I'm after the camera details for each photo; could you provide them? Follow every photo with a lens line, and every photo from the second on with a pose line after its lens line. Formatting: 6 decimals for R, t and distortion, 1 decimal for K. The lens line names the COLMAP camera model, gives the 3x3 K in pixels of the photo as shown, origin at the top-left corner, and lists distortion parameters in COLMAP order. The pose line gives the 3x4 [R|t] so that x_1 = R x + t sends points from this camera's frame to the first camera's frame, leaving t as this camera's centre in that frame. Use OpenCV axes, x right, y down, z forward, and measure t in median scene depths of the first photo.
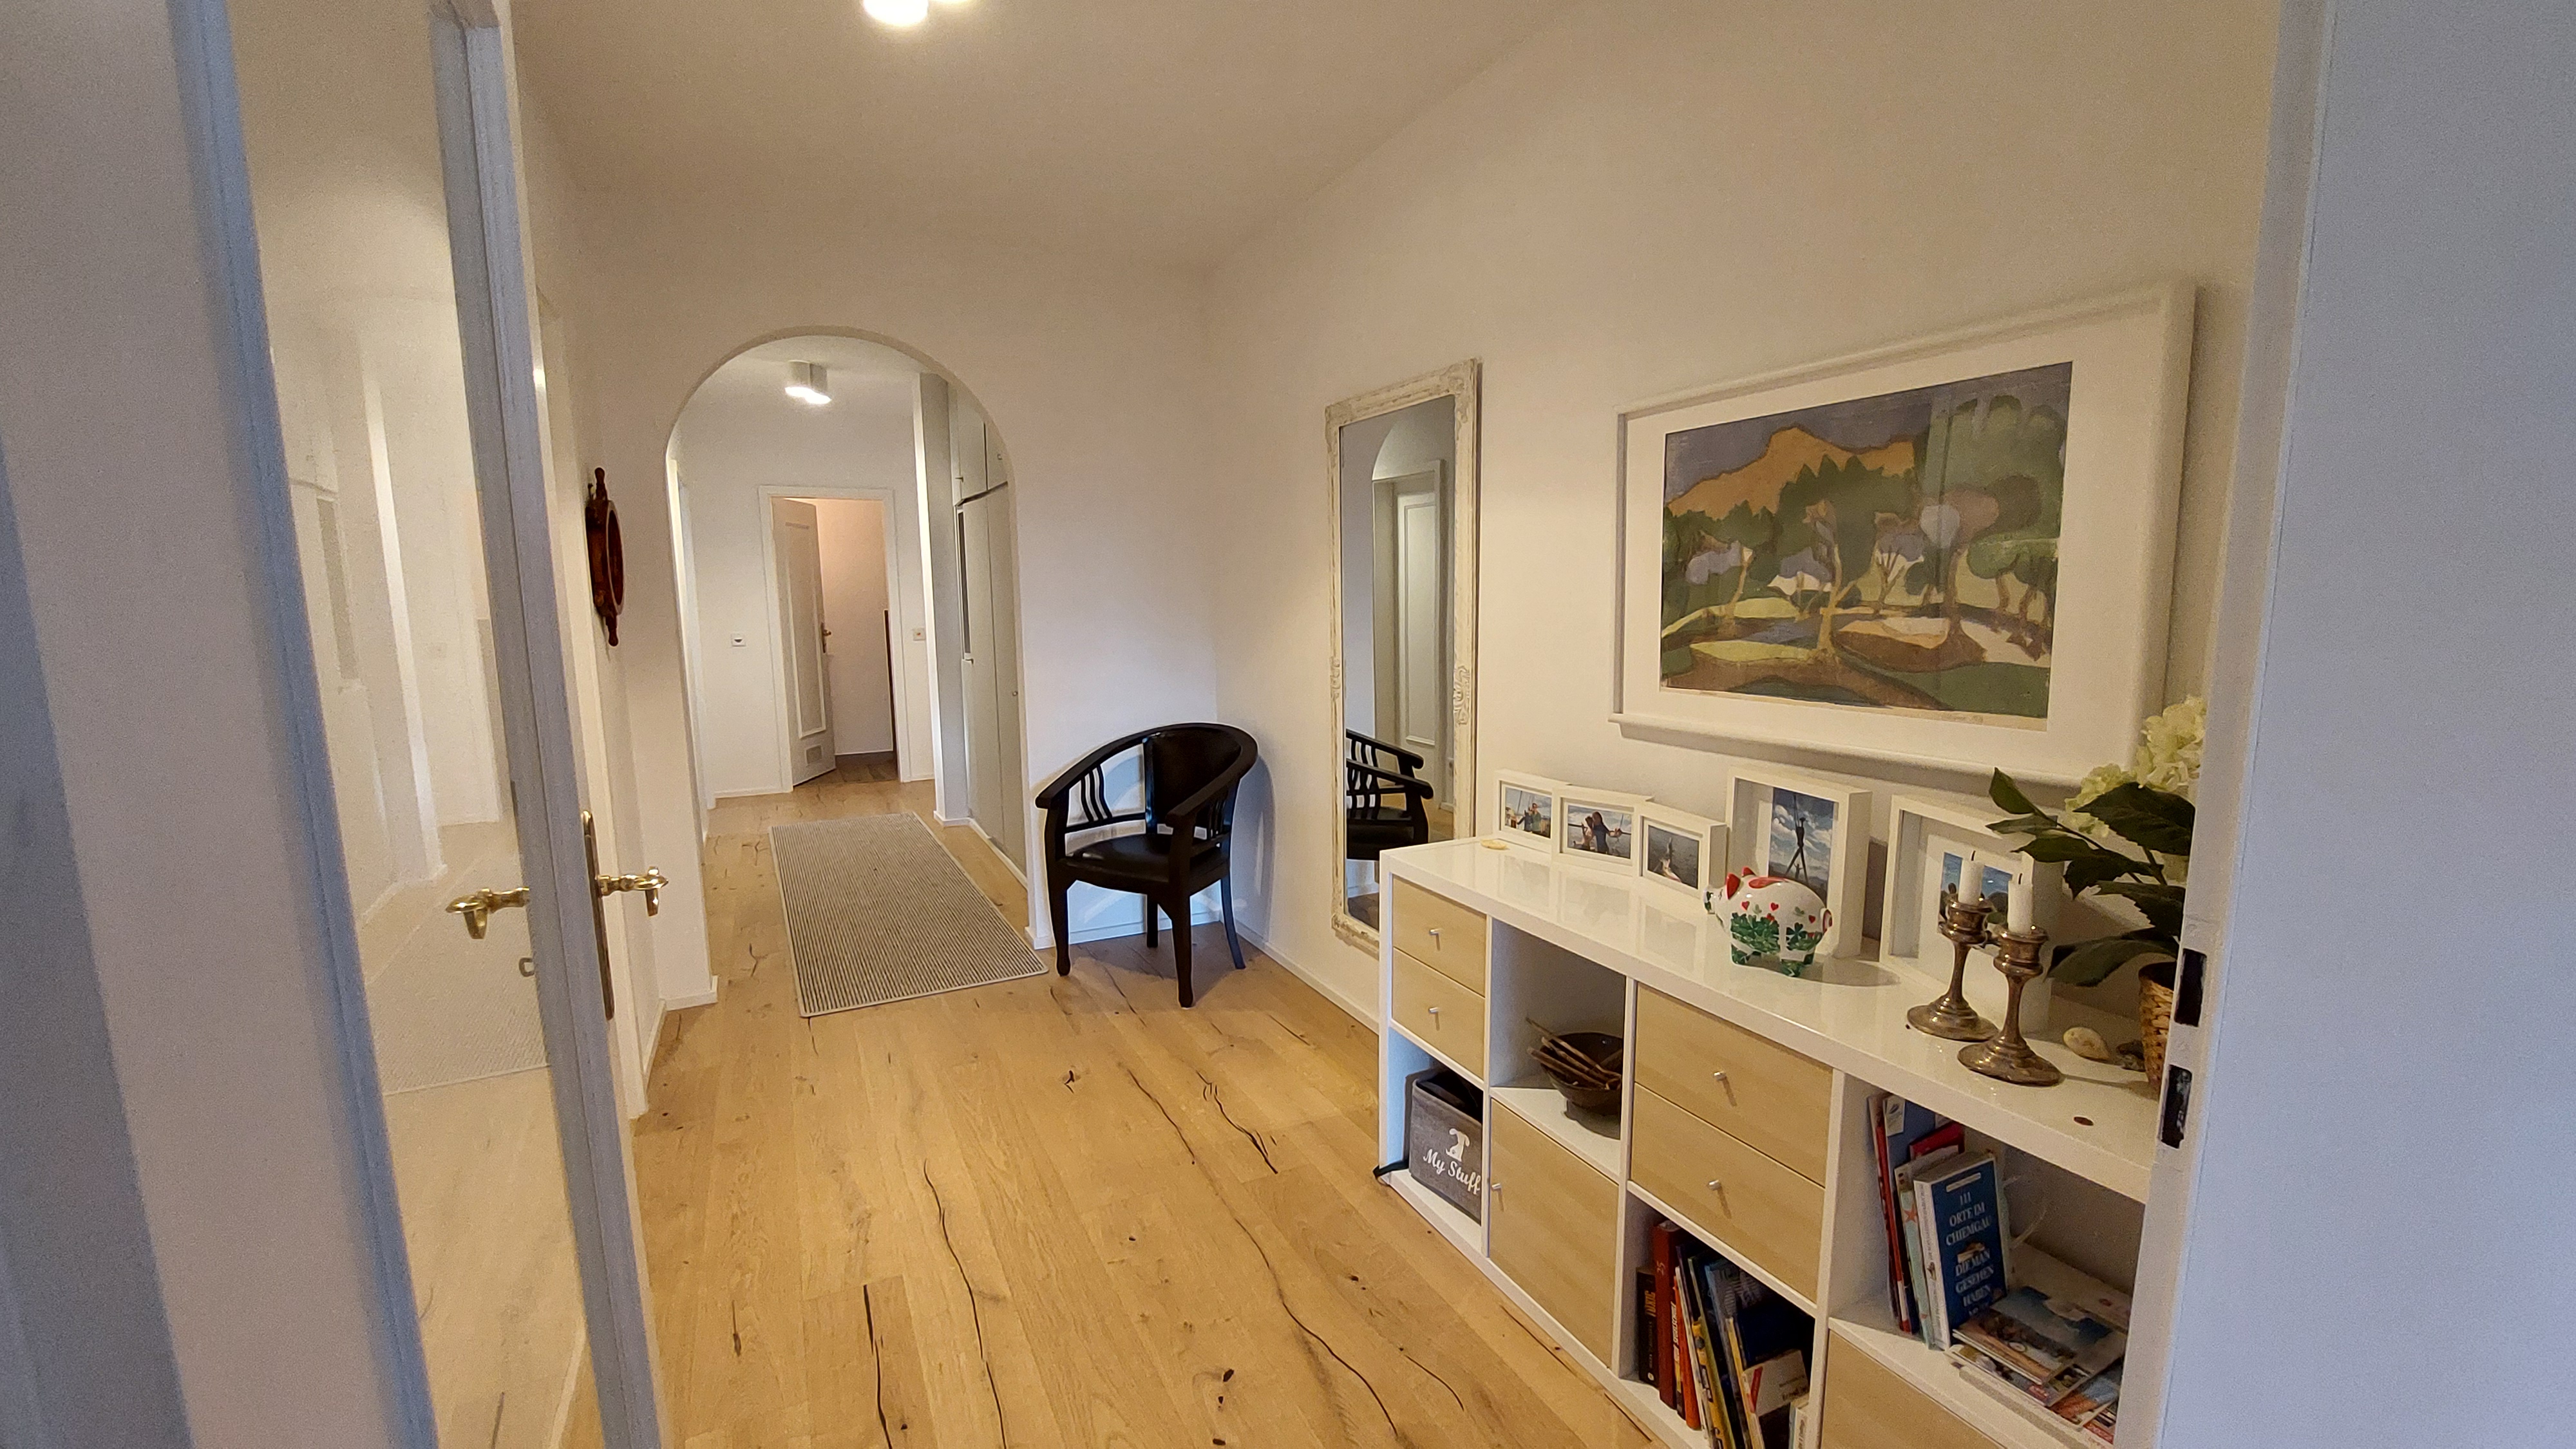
lens RADIAL K [[1037.1, 0, 1281.6], [0, 1037.1, 719.1], [0, 0, 1]] dist [-0.010712, -0.000098]
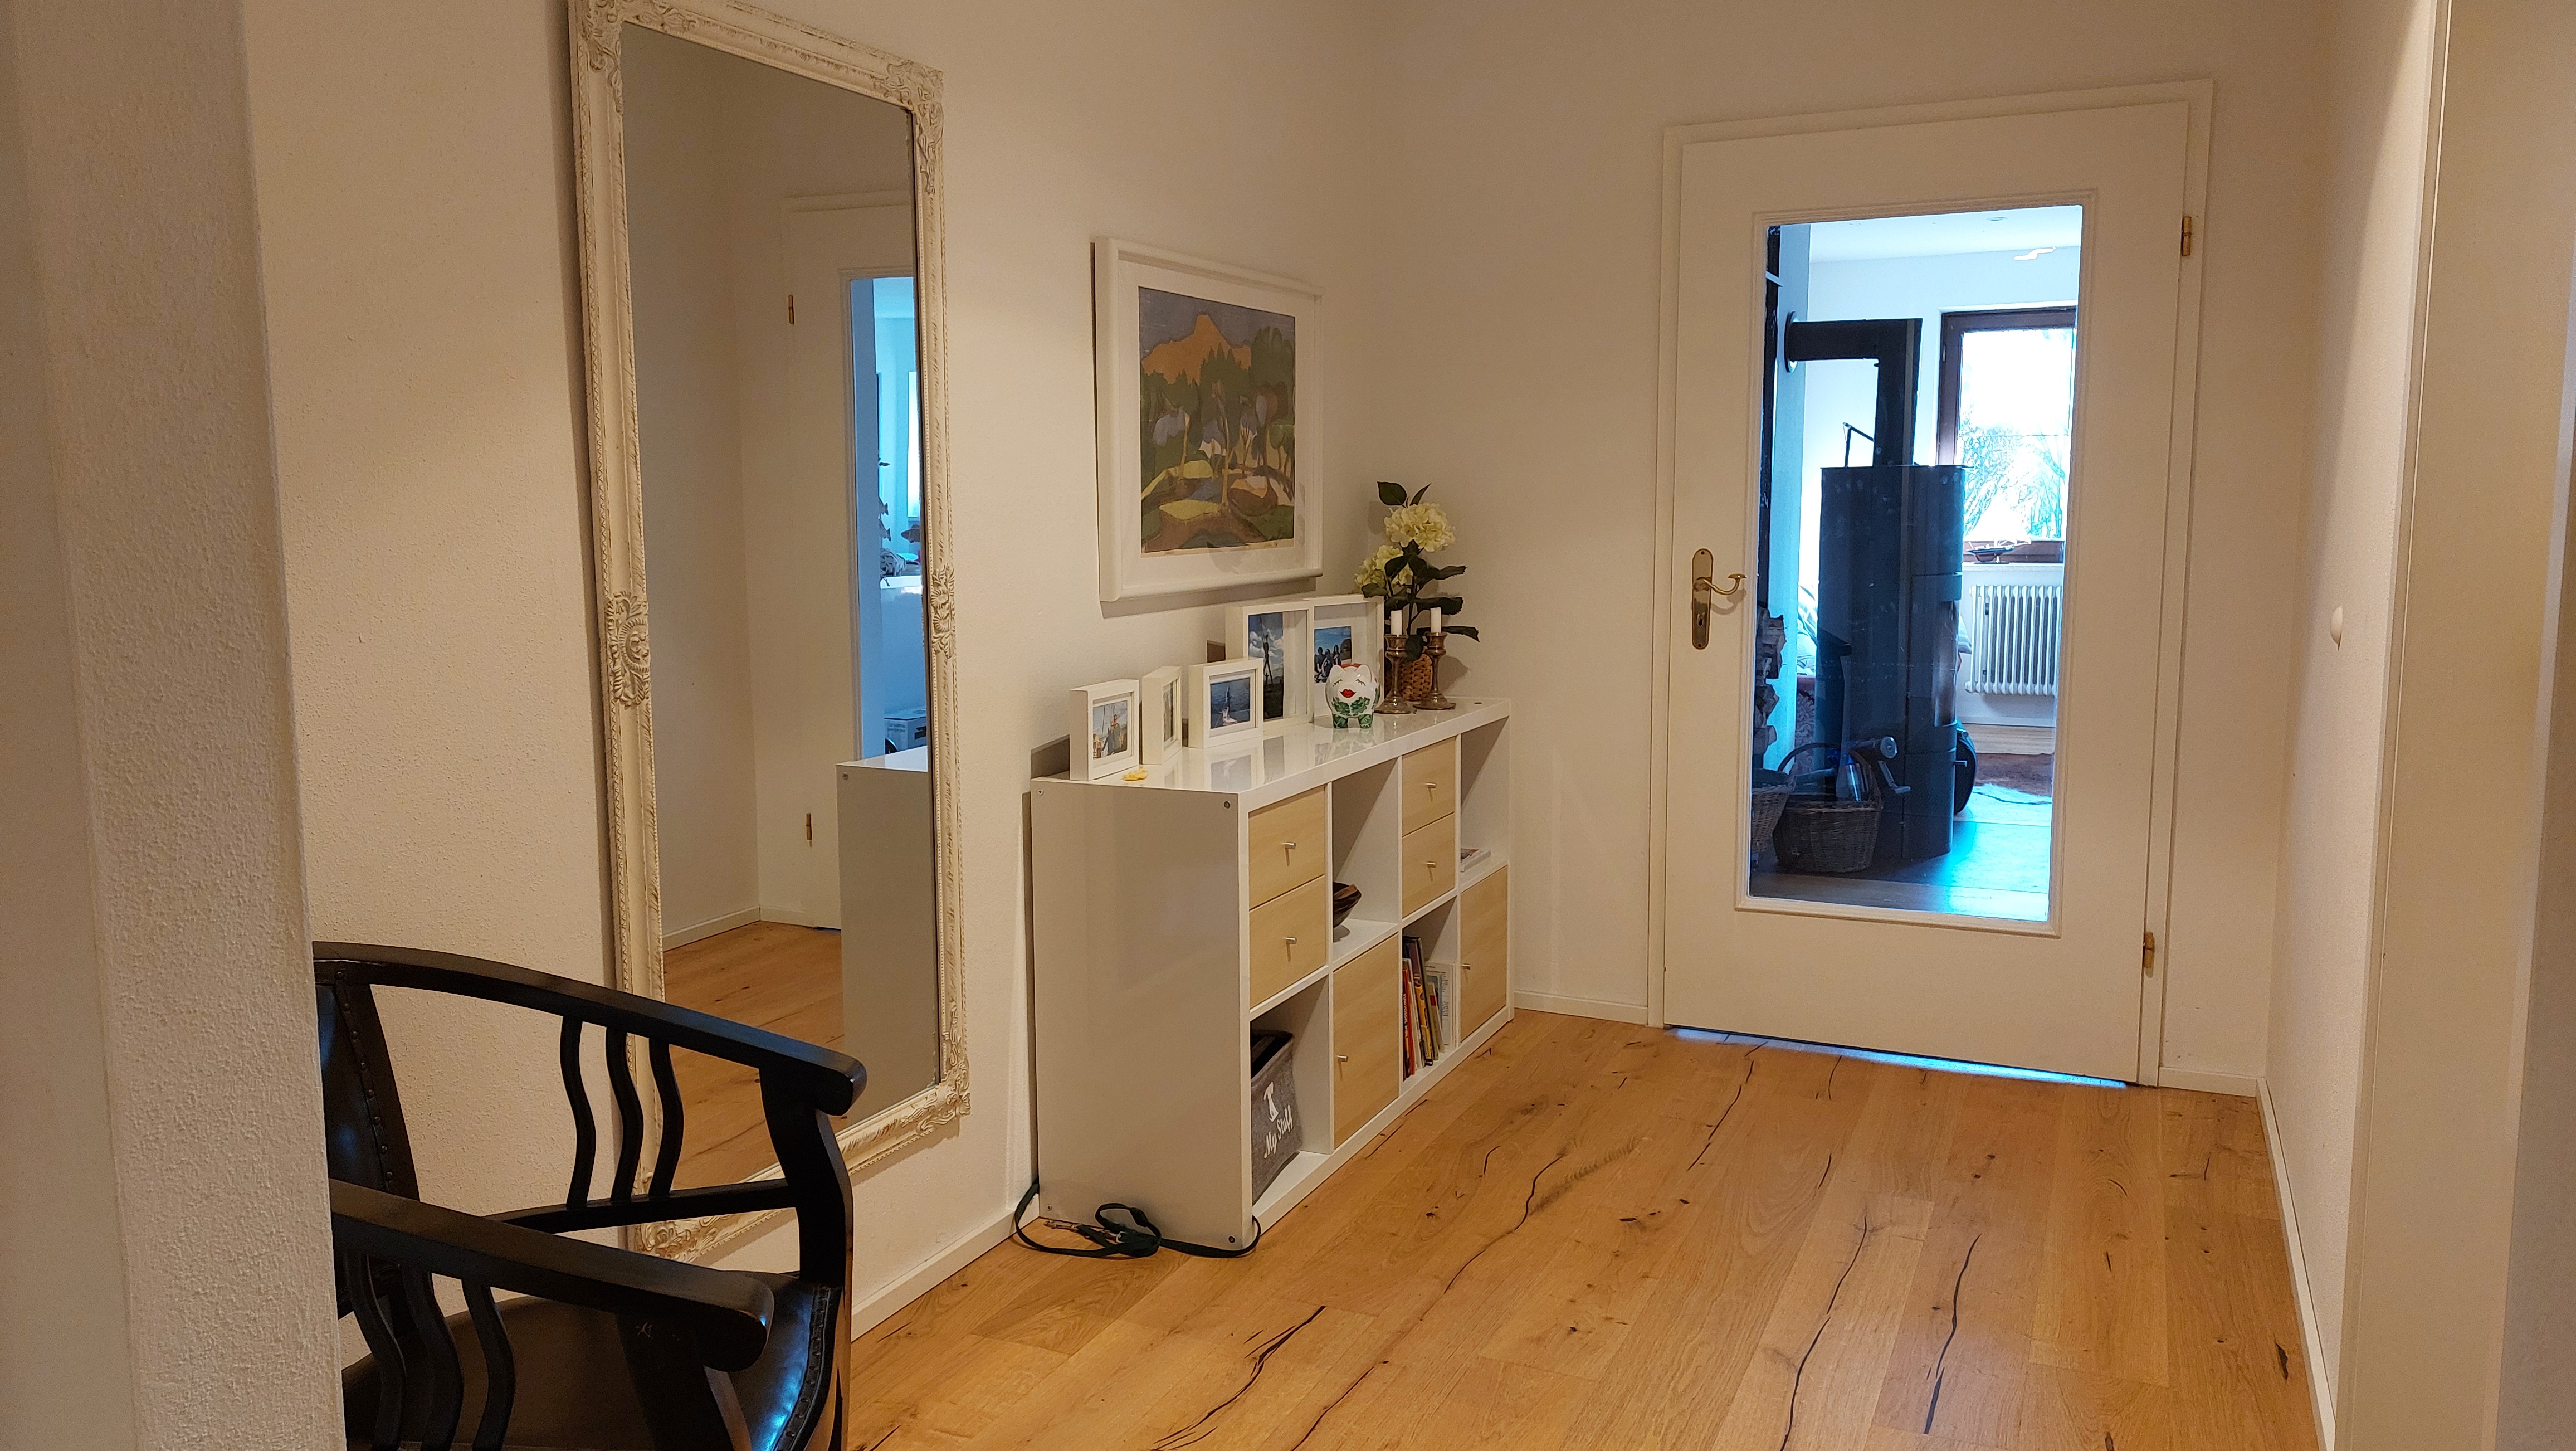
lens RADIAL K [[1861.4, 0, 1282.8], [0, 1861.4, 730.9], [0, 0, 1]] dist [0.034419, -0.001858]
pose [[-0.630418, -0.080537, 0.772066, -1.129476], [0.112233, 0.974696, 0.193316, -0.202275], [-0.768099, 0.208521, -0.605428, 2.120155]]
